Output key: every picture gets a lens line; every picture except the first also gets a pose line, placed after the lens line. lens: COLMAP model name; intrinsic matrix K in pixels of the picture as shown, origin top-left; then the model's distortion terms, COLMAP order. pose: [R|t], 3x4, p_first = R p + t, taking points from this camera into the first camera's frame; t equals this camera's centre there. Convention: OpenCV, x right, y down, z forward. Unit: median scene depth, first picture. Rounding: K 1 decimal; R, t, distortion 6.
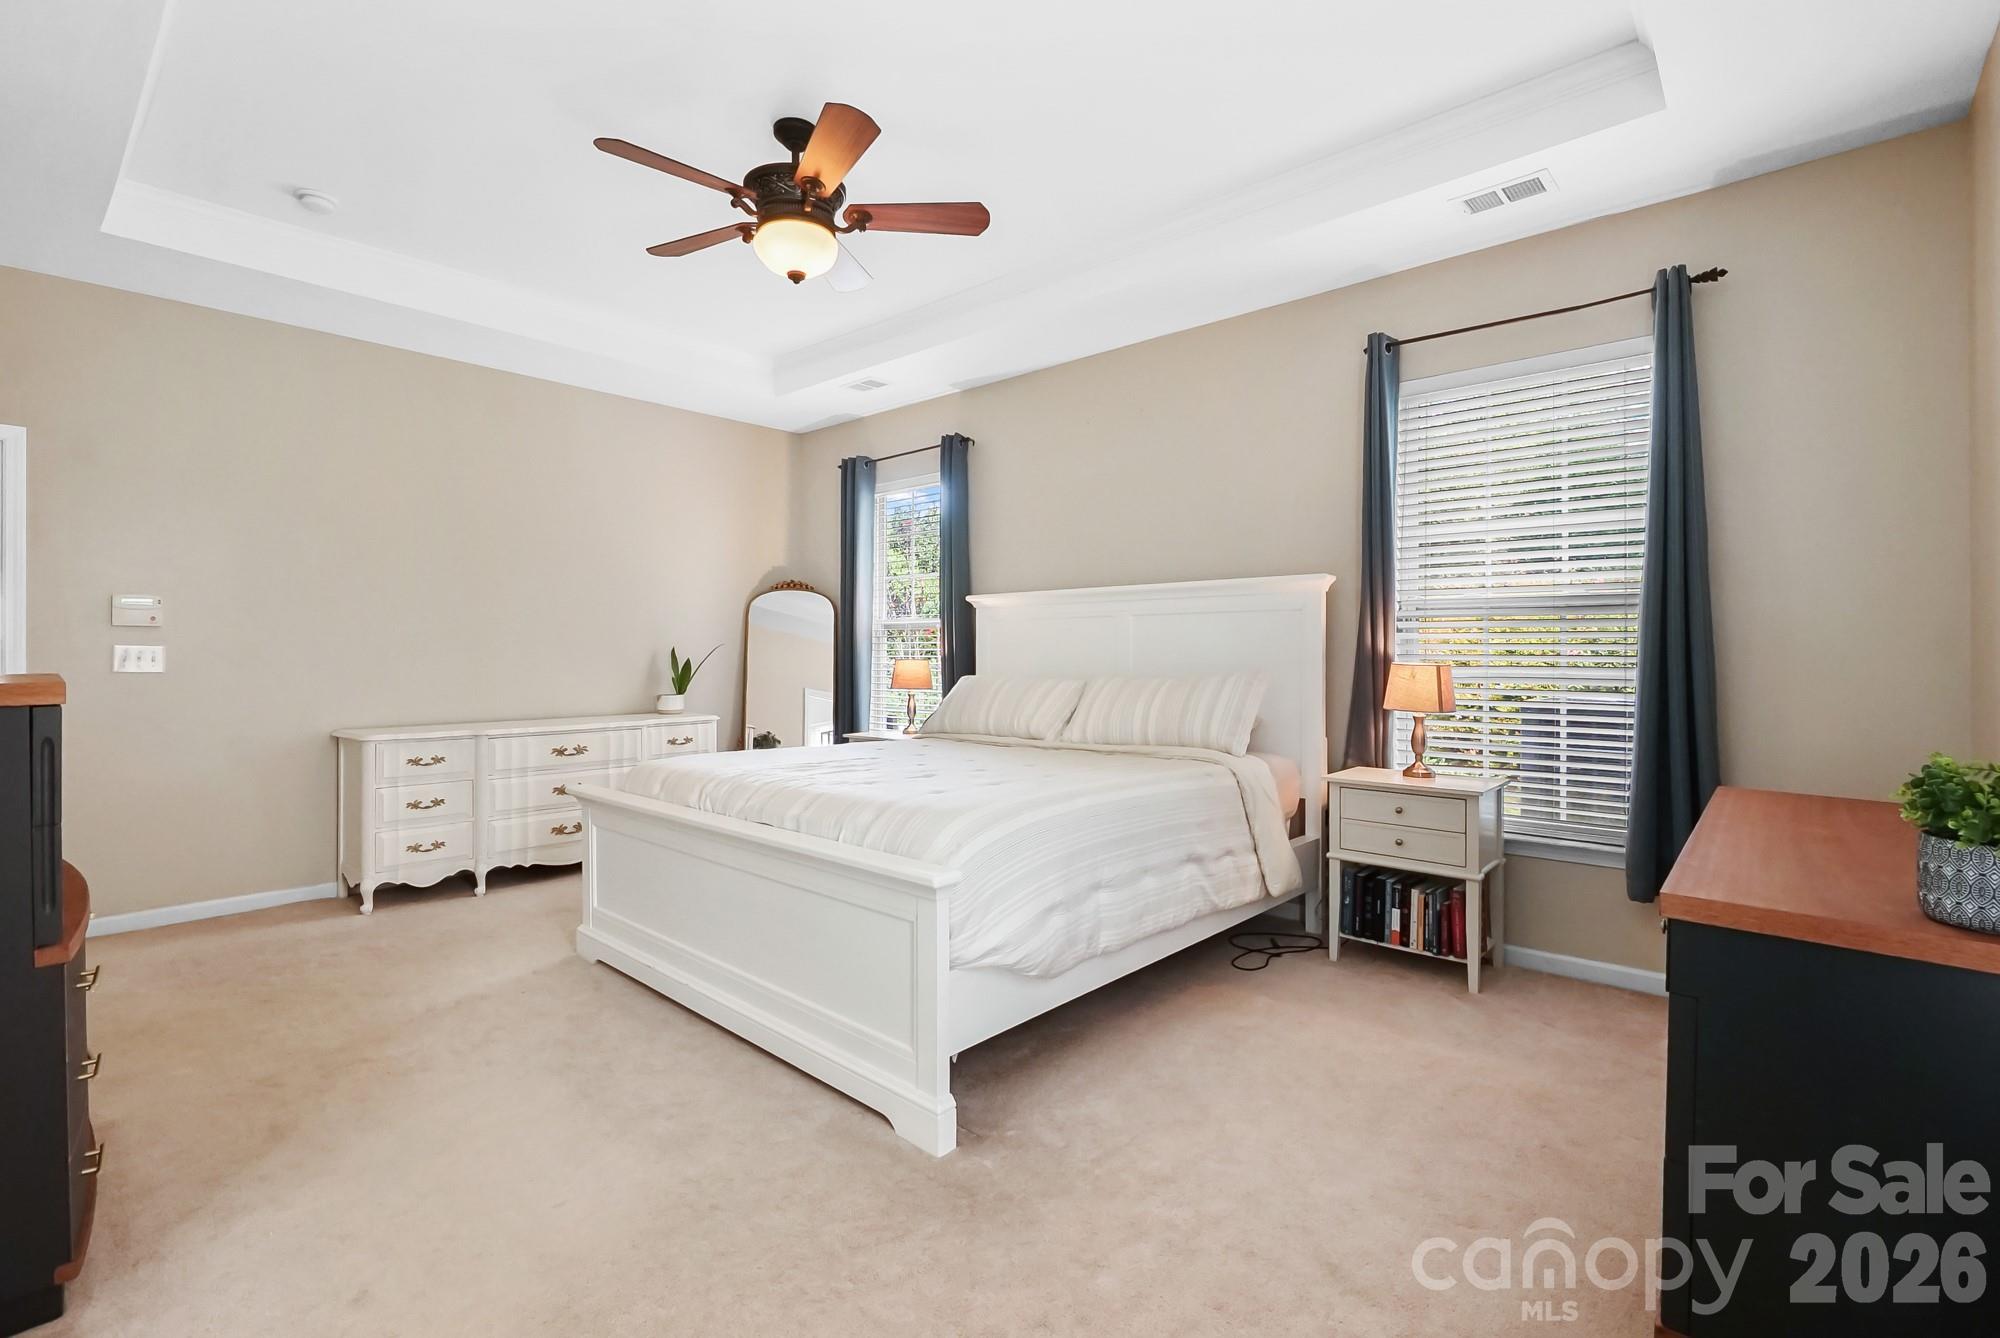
lens RADIAL K [[916.5, 0, 980.1], [0, 916.5, 665.6], [0, 0, 1]] dist [0.003531, -0.000147]
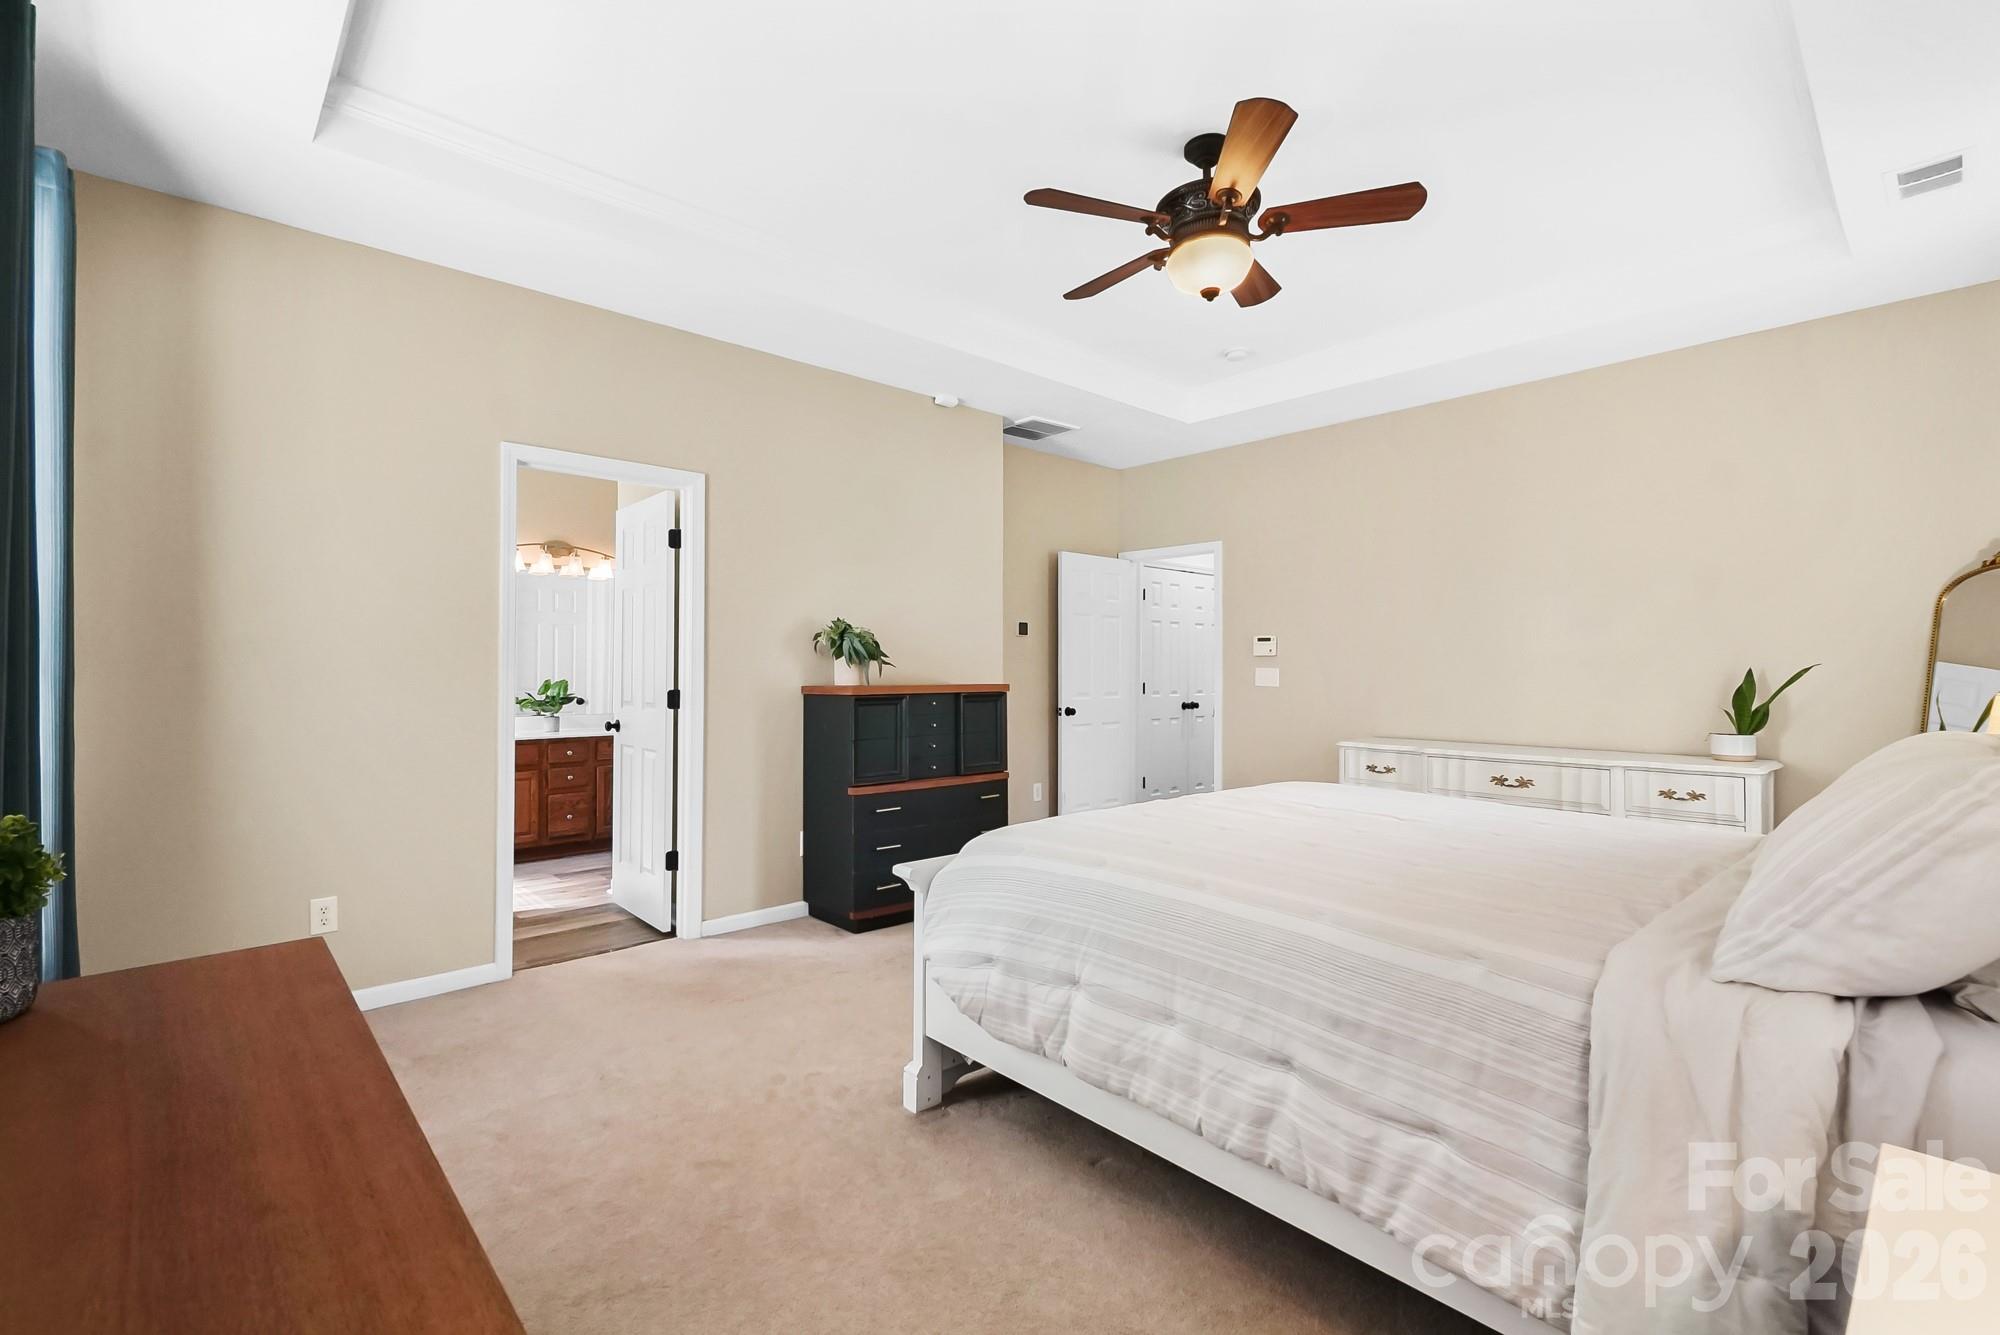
lens RADIAL K [[875.8, 0, 981.8], [0, 875.8, 685.6], [0, 0, 1]] dist [-0.000679, -0.000680]
pose [[-0.095863, 0.019211, -0.995209, 0.583249], [-0.019769, 0.999580, 0.021200, -0.015035], [0.995198, 0.021707, -0.095443, 0.666013]]
